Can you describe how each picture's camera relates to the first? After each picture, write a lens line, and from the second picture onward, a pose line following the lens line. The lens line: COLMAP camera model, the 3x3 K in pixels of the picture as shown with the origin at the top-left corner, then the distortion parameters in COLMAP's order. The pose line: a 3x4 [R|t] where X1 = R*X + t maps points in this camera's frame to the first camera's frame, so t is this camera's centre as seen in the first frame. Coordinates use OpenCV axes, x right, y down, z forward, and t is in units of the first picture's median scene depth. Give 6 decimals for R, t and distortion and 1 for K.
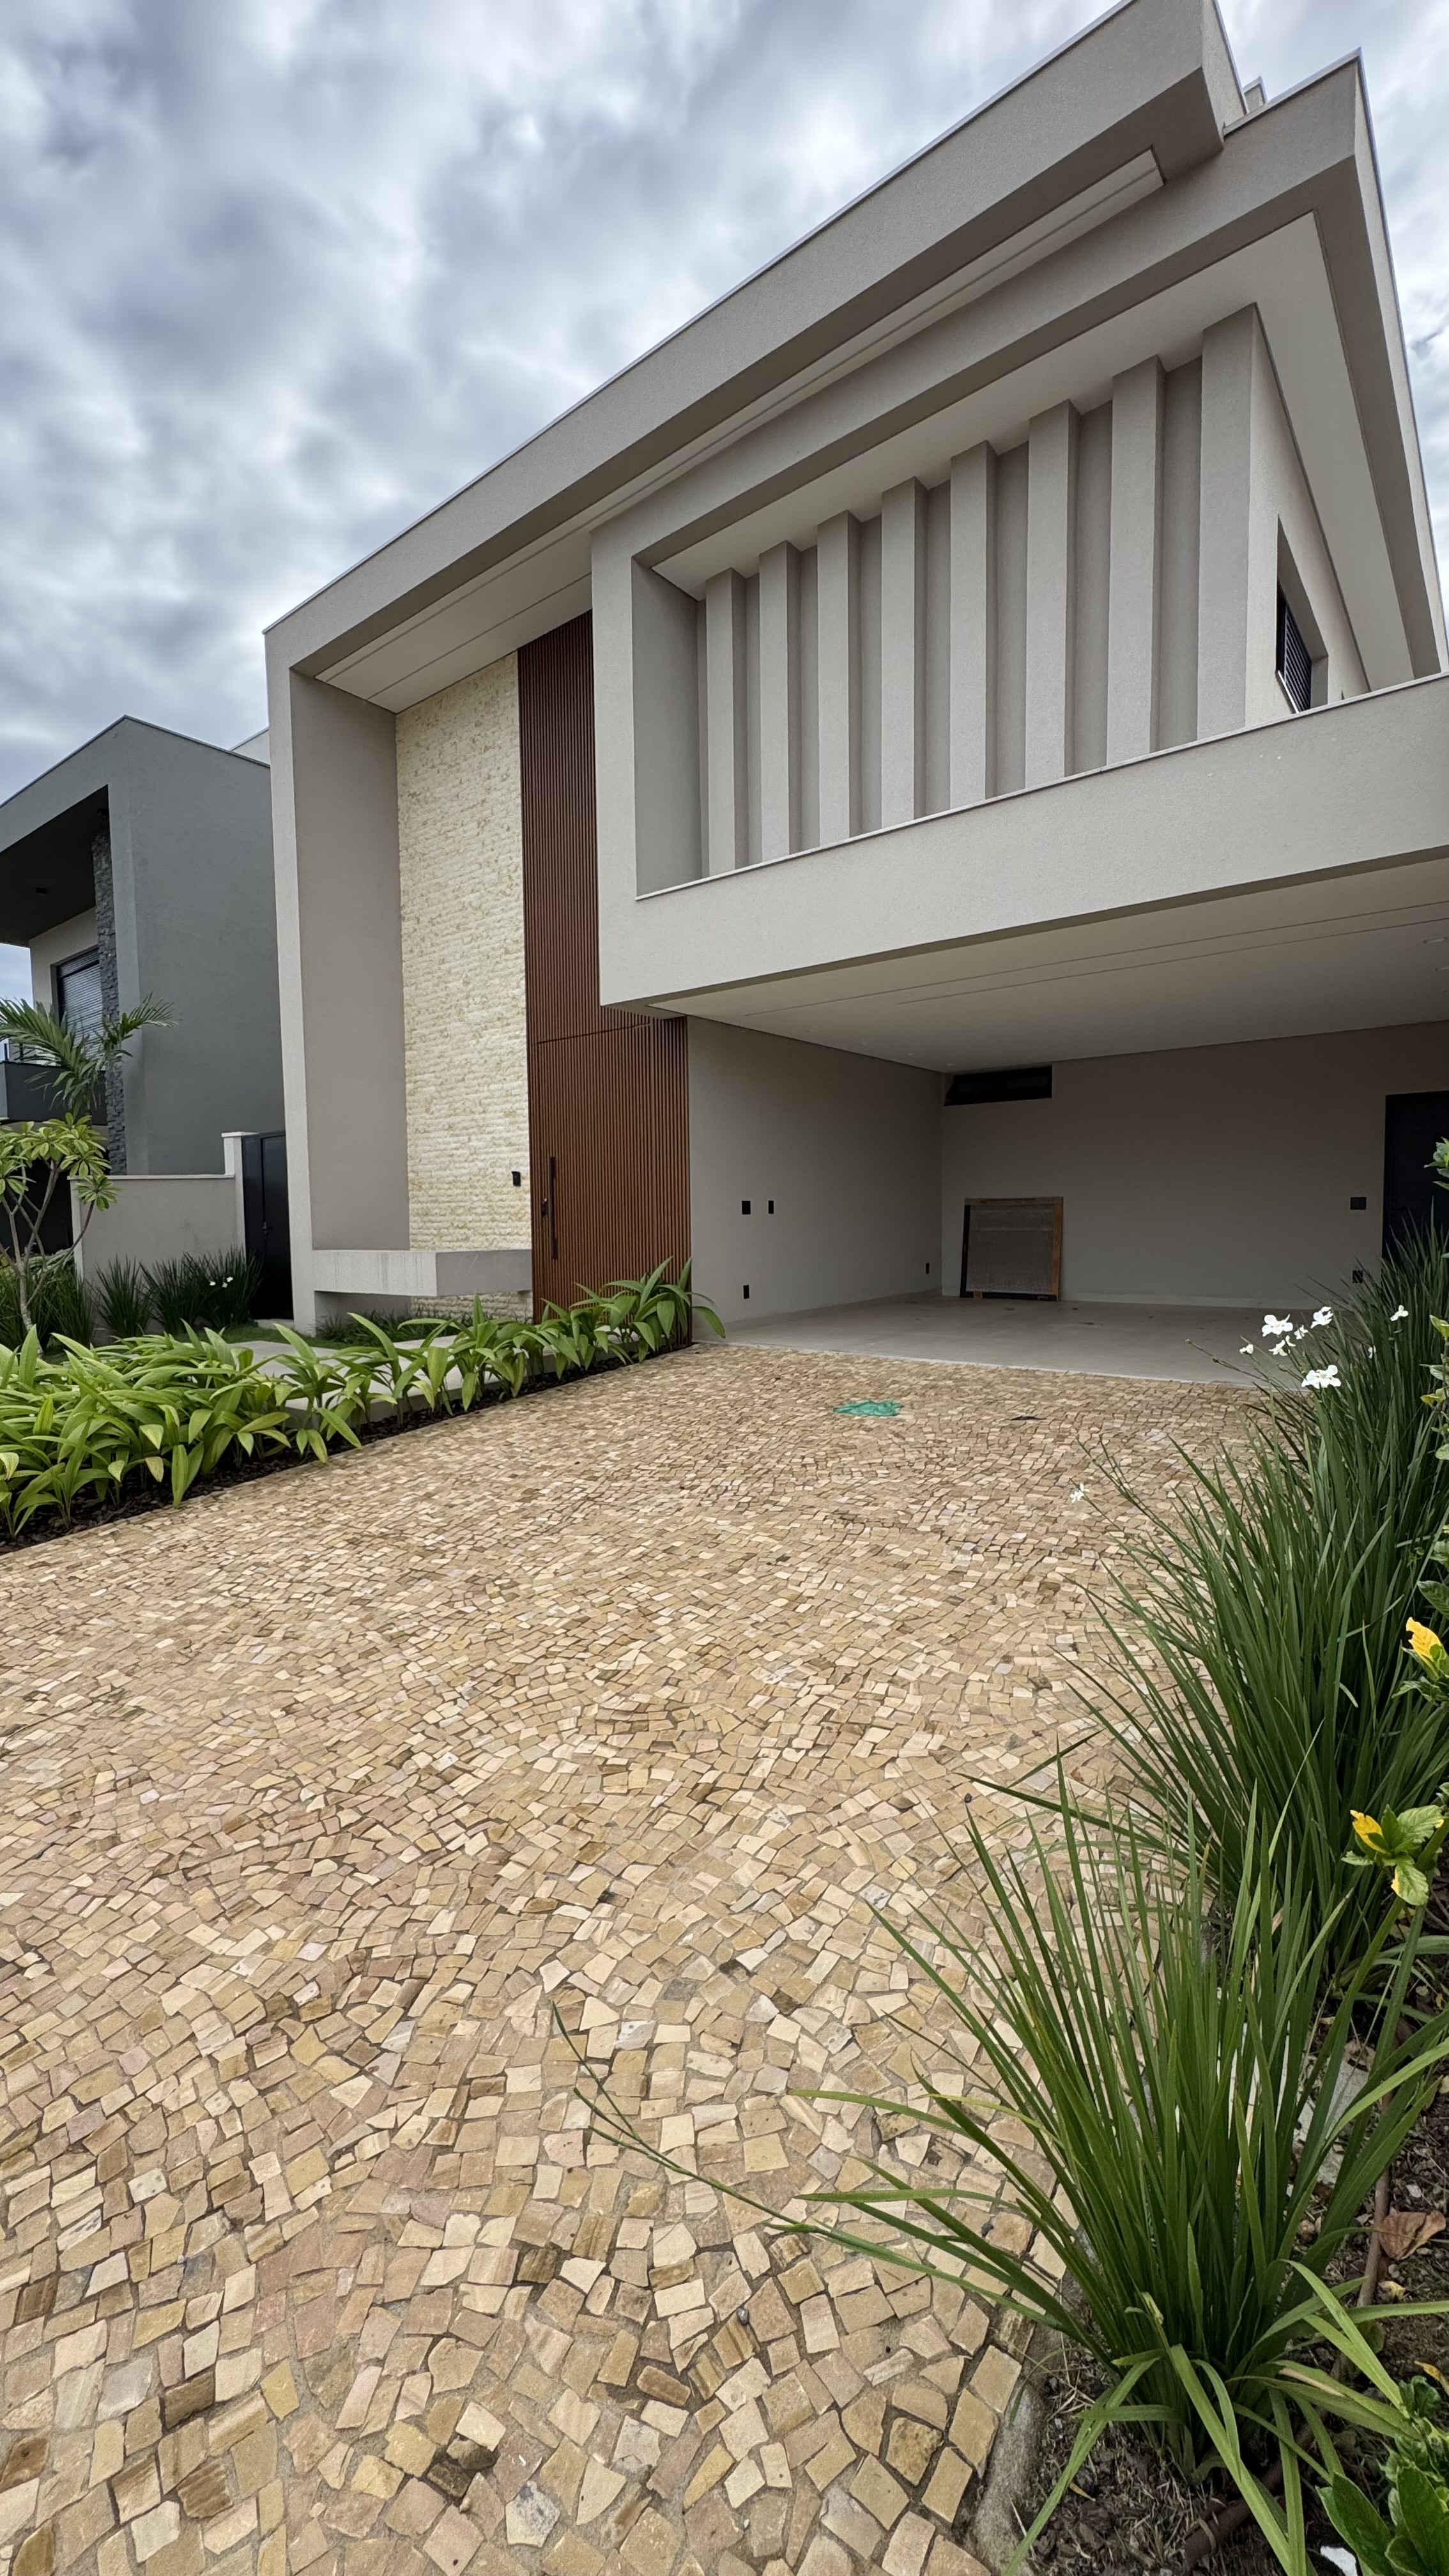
lens RADIAL K [[1026.8, 0, 726.4], [0, 1026.8, 1288.6], [0, 0, 1]] dist [-0.006348, -0.000081]
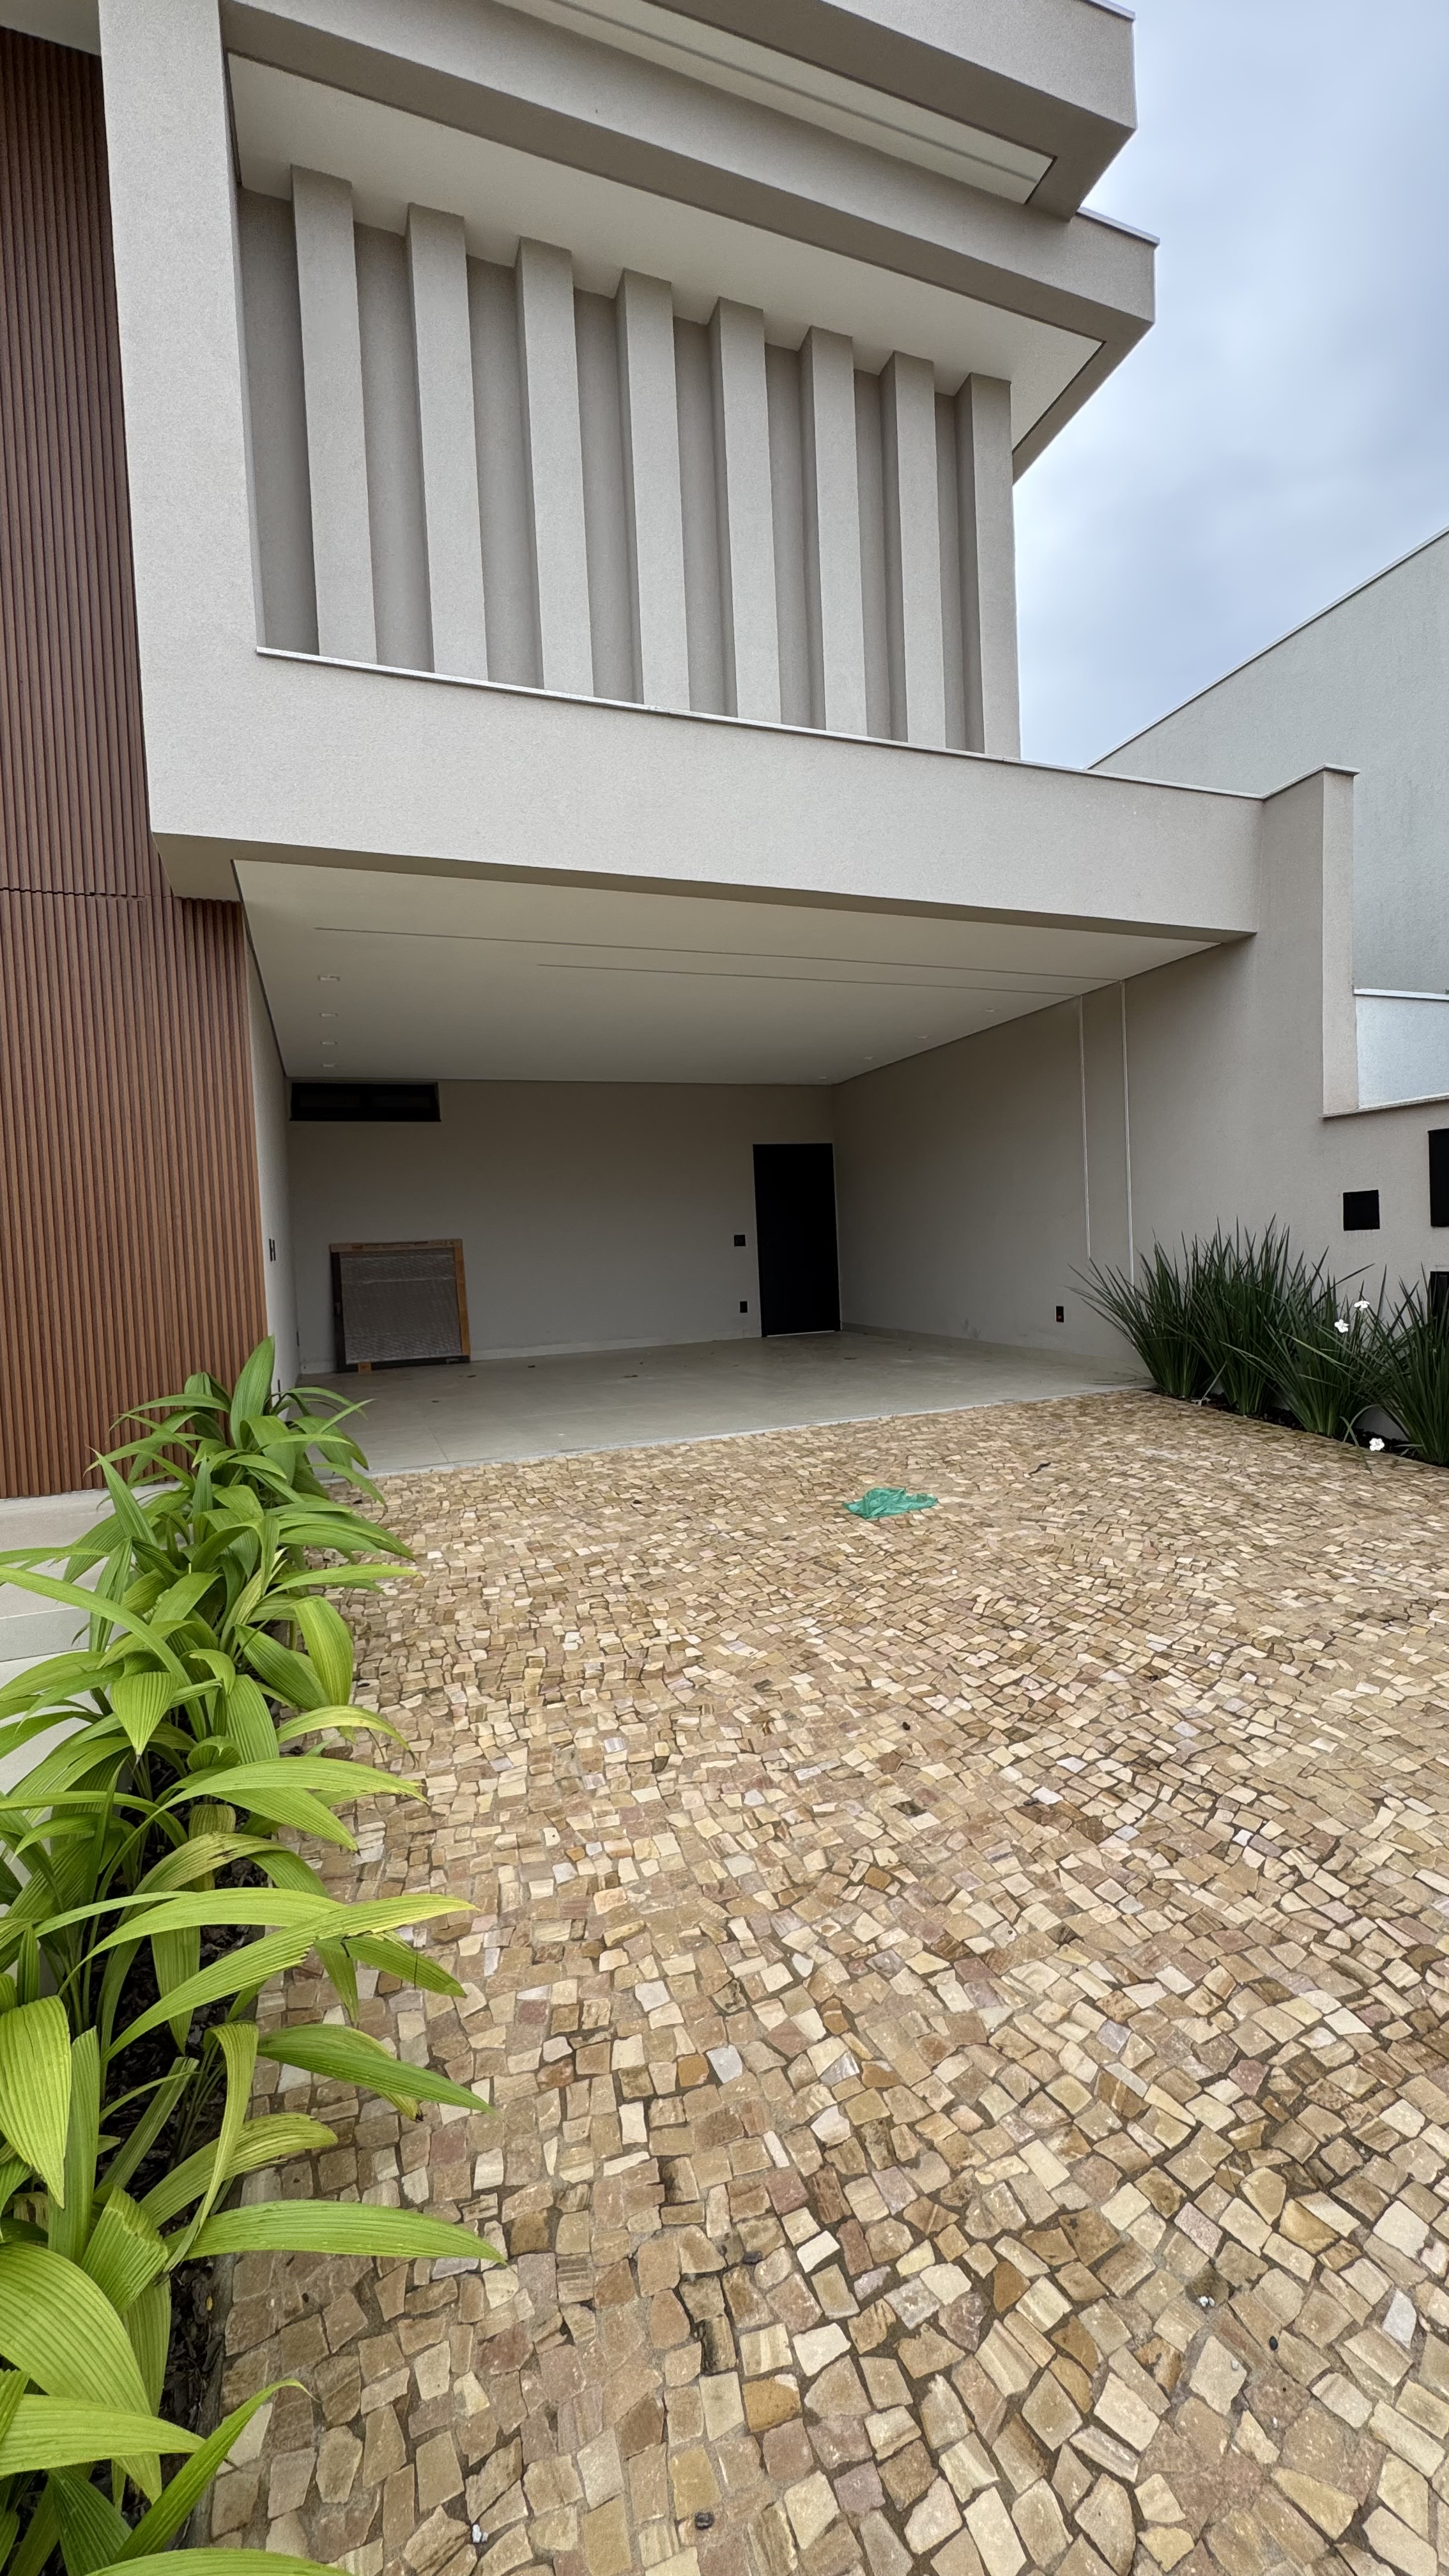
lens RADIAL K [[1026.8, 0, 726.0], [0, 1026.8, 1288.5], [0, 0, 1]] dist [-0.006348, -0.000081]
pose [[0.516898, -0.042483, 0.854992, -0.674445], [0.096771, 0.995266, -0.009051, -0.048373], [-0.850560, 0.087417, 0.518562, 0.894944]]
